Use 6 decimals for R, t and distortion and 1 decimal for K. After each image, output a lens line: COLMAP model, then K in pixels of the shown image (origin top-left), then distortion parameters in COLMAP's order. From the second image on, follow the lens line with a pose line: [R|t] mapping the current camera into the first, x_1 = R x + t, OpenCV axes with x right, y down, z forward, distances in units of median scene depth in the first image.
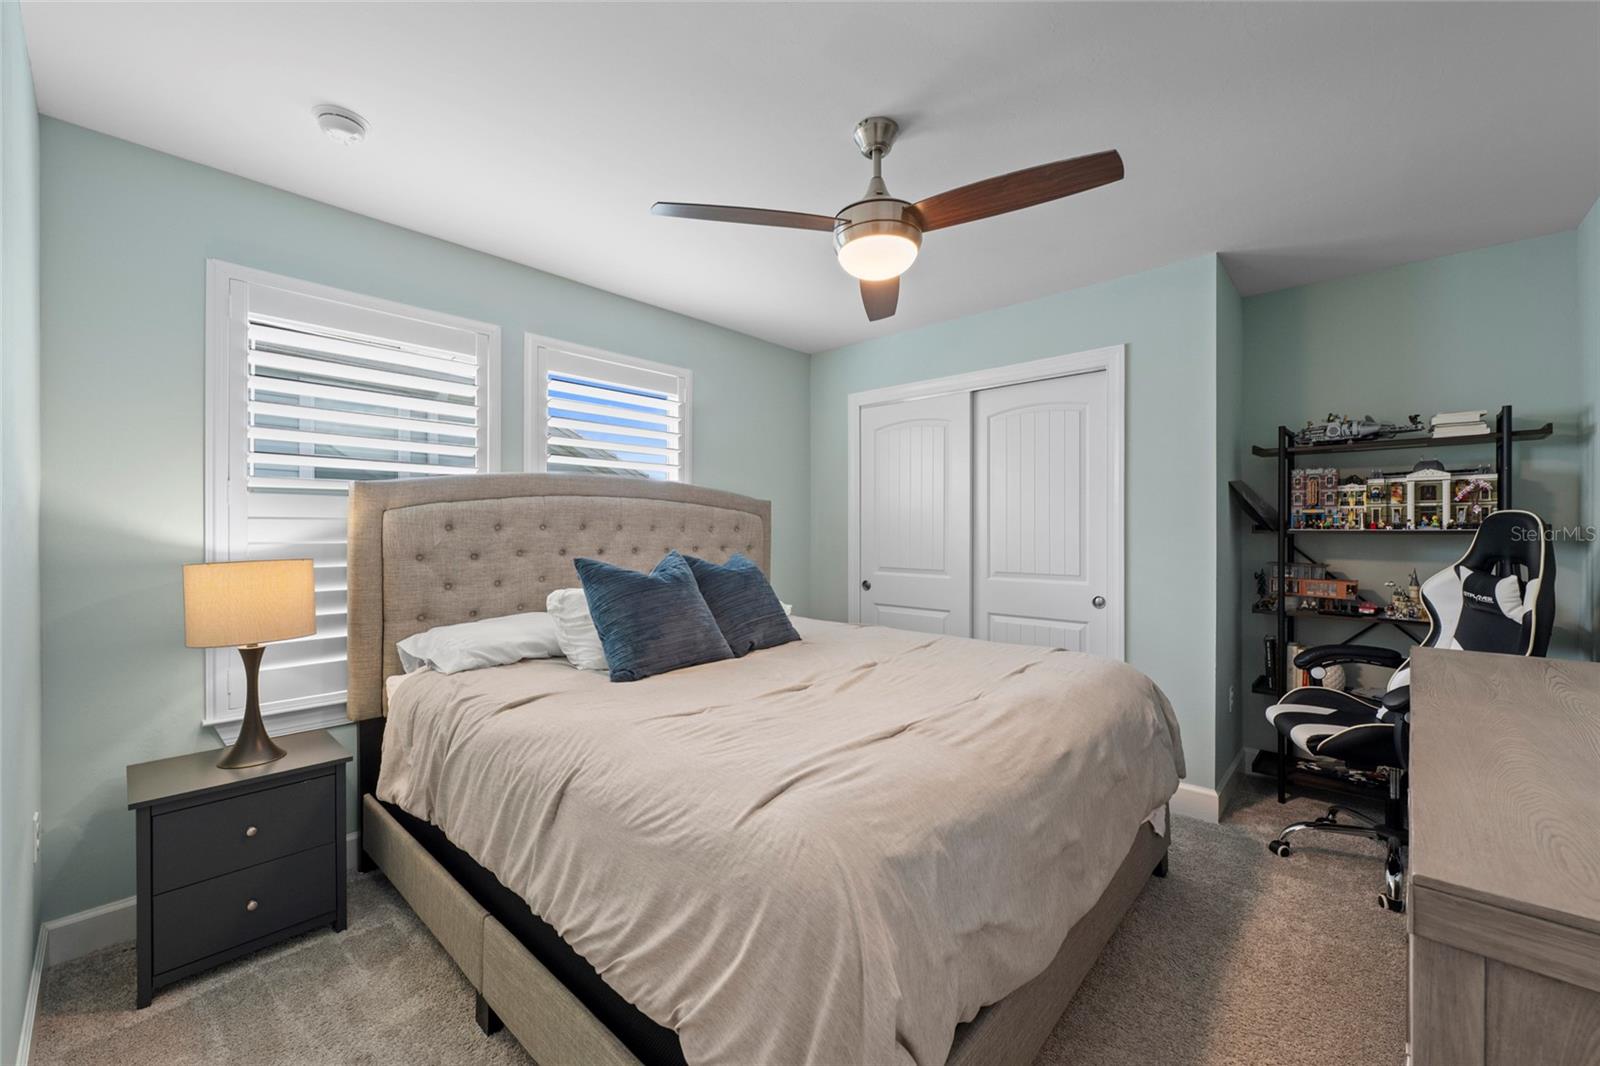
lens RADIAL K [[628.0, 0, 799.9], [0, 628.0, 535.7], [0, 0, 1]] dist [-0.000578, -0.000570]
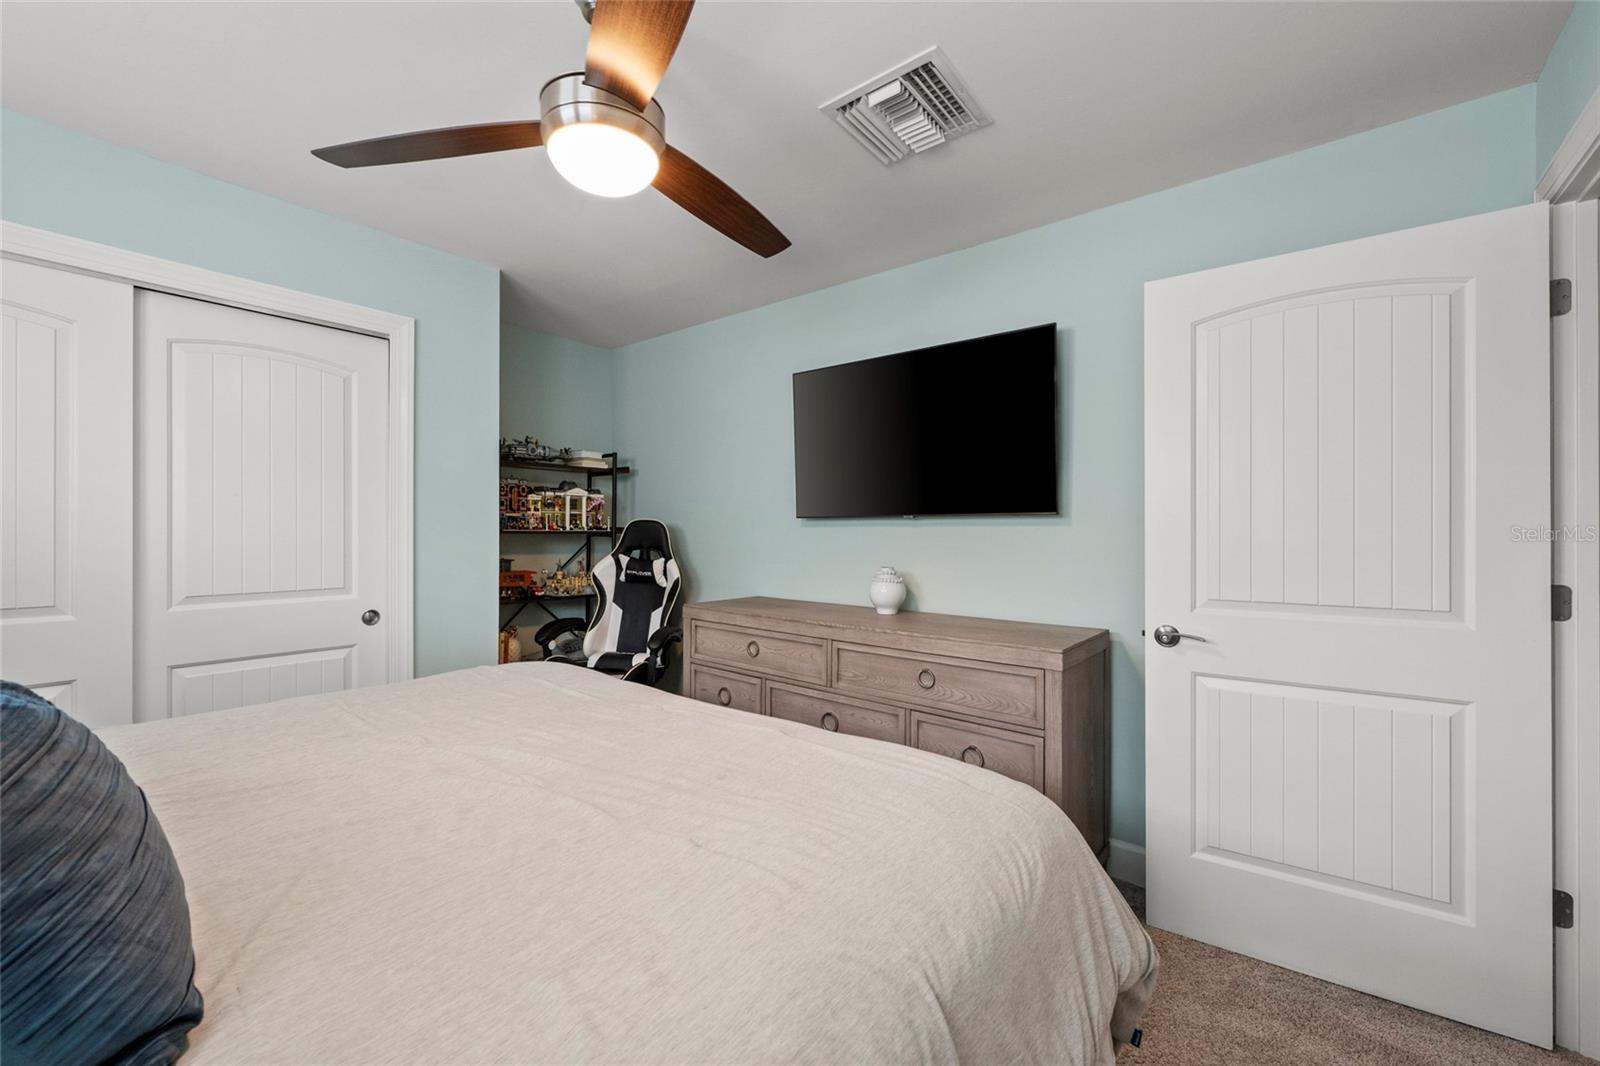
lens RADIAL K [[628.0, 0, 801.8], [0, 628.0, 529.4], [0, 0, 1]] dist [-0.000578, -0.000570]
pose [[-0.066956, 0.005329, 0.997742, -0.434162], [0.006796, 0.999965, -0.004885, -0.001269], [-0.997733, 0.006453, -0.066990, 0.562896]]
